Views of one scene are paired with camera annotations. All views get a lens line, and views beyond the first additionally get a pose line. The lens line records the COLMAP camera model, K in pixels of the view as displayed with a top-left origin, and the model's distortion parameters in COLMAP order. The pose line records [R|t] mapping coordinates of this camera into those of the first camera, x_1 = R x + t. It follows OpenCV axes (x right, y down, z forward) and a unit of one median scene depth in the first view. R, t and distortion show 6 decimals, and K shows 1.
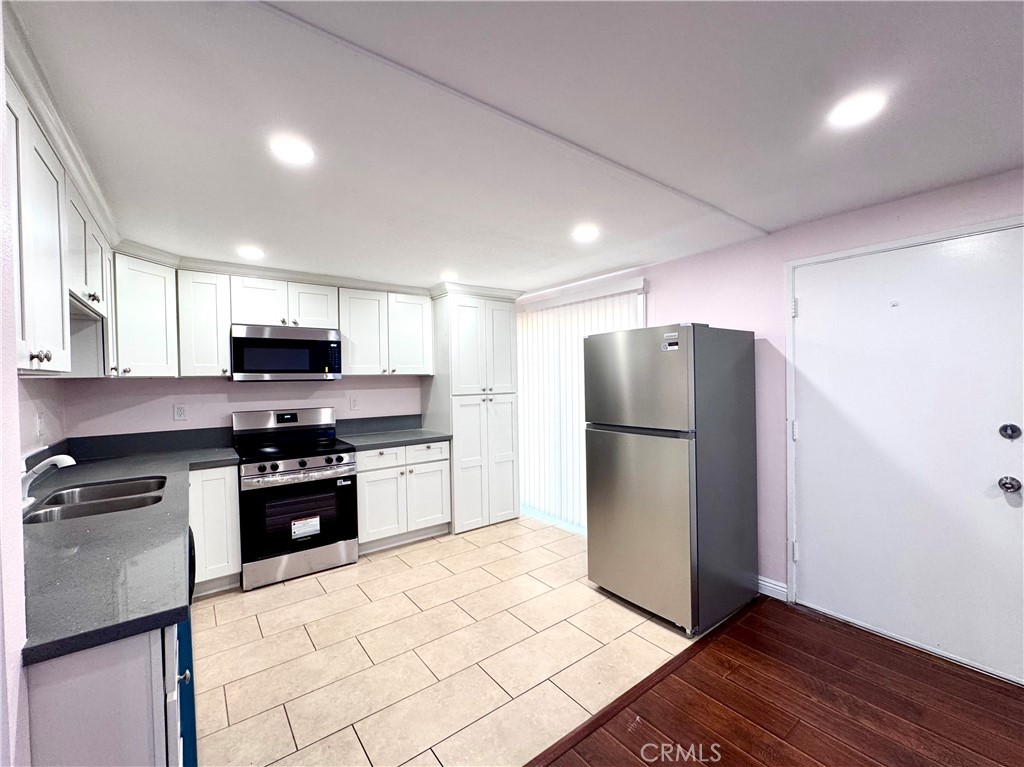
lens RADIAL K [[434.3, 0, 519.0], [0, 434.3, 382.7], [0, 0, 1]] dist [-0.000073, 0.000005]
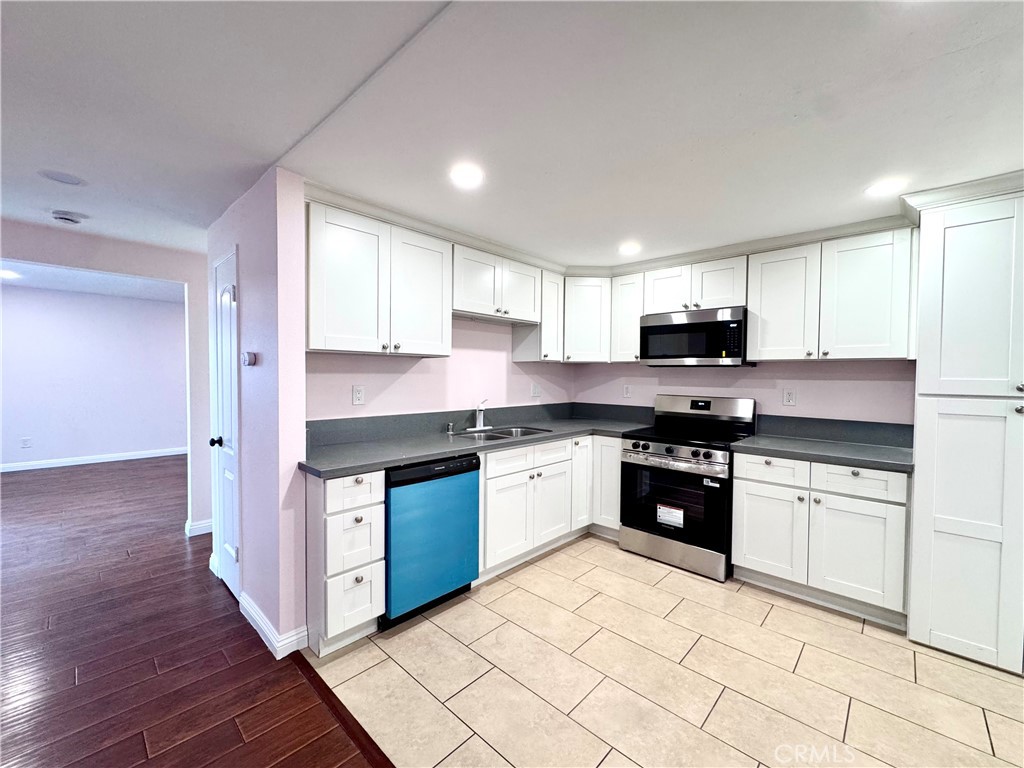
lens RADIAL K [[427.4, 0, 512.0], [0, 427.4, 384.0], [0, 0, 1]] dist [0.001048, 0.000187]
pose [[0.145905, 0.040525, -0.988468, 0.359432], [-0.025729, 0.998978, 0.037158, 0.009788], [0.988964, 0.020011, 0.146799, 0.457994]]
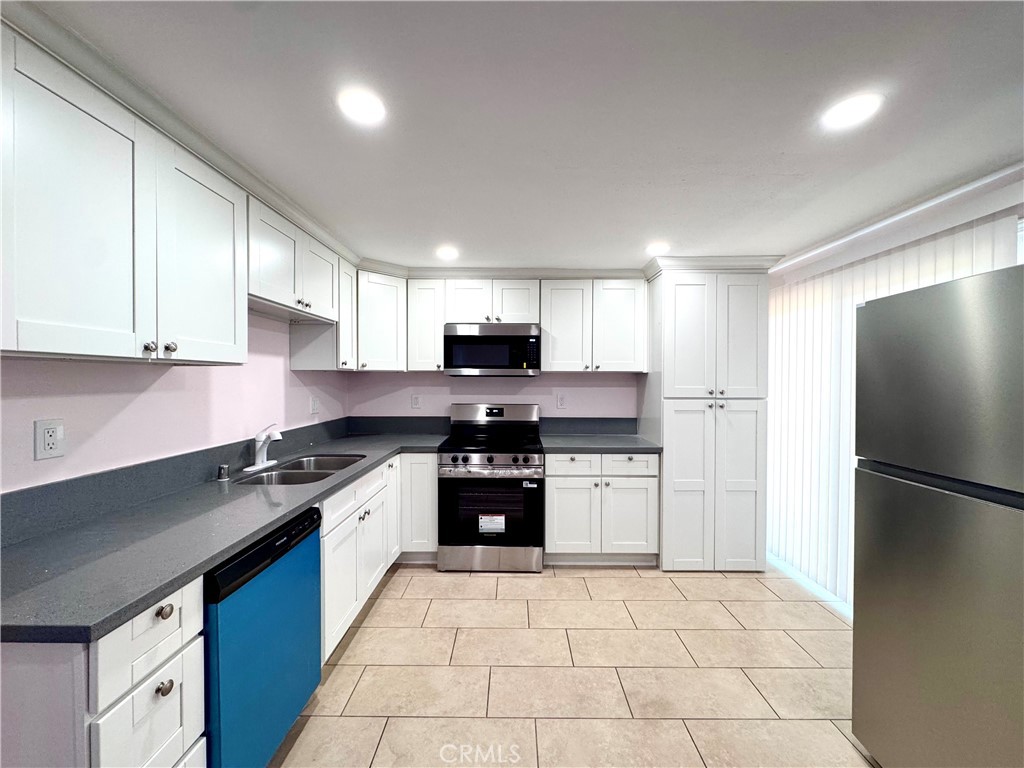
lens RADIAL K [[415.4, 0, 512.0], [0, 415.4, 384.0], [0, 0, 1]] dist [-0.002834, -0.000133]
pose [[0.784364, 0.026351, -0.619741, 0.114754], [-0.023387, 0.999643, 0.012905, 0.000141], [0.619860, 0.004372, 0.784700, 0.256526]]
